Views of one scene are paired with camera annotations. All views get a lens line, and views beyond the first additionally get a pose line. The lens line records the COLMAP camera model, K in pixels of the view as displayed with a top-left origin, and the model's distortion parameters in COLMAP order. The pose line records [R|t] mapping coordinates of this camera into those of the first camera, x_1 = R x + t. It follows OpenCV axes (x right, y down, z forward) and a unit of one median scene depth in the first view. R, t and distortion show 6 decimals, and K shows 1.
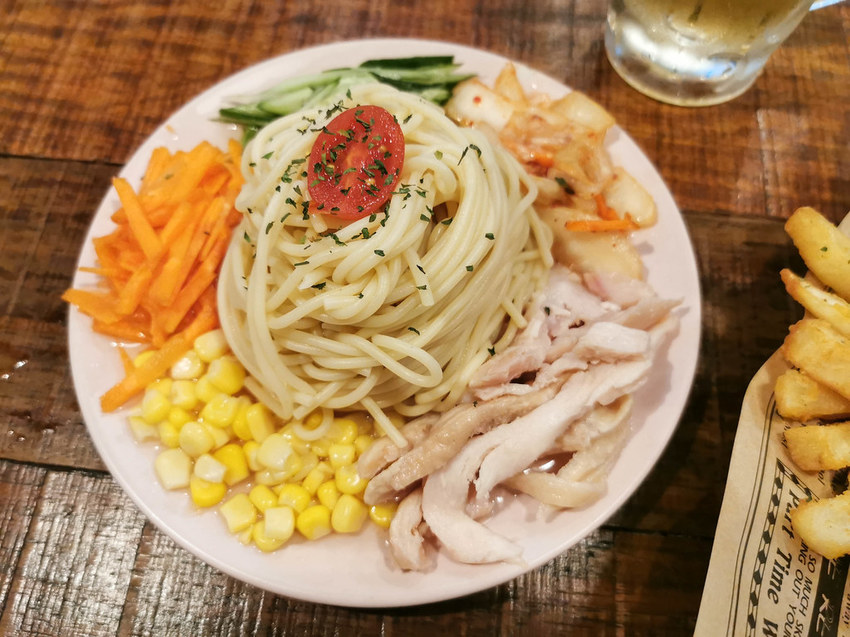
lens RADIAL K [[703.9, 0, 409.8], [0, 703.9, 305.7], [0, 0, 1]] dist [-0.047159, -0.001289]
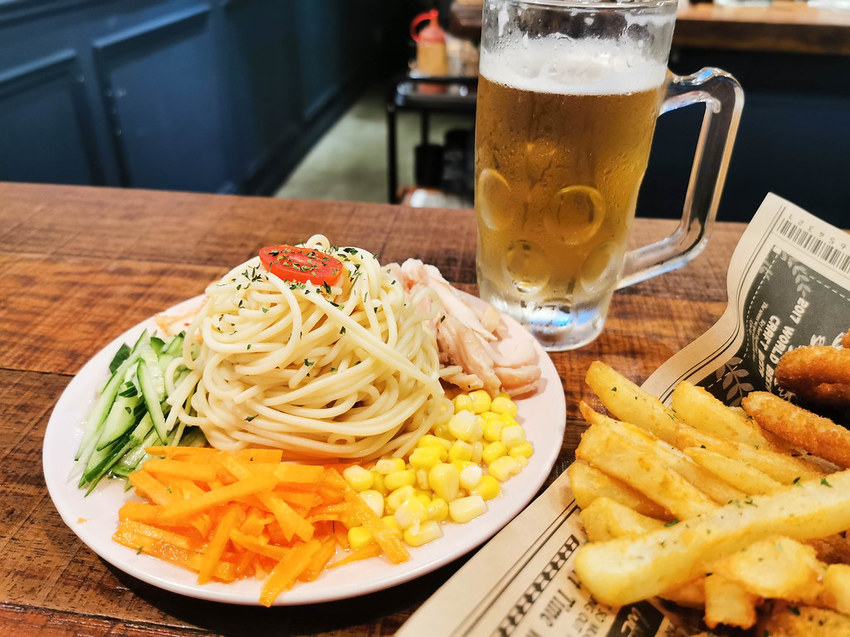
lens RADIAL K [[687.3, 0, 440.3], [0, 687.3, 319.2], [0, 0, 1]] dist [0.005670, -0.086923]
pose [[0.999469, 0.031350, 0.008879, 0.197402], [-0.020707, 0.821535, -0.569782, 0.356314], [-0.025157, 0.569296, 0.821748, -0.033720]]
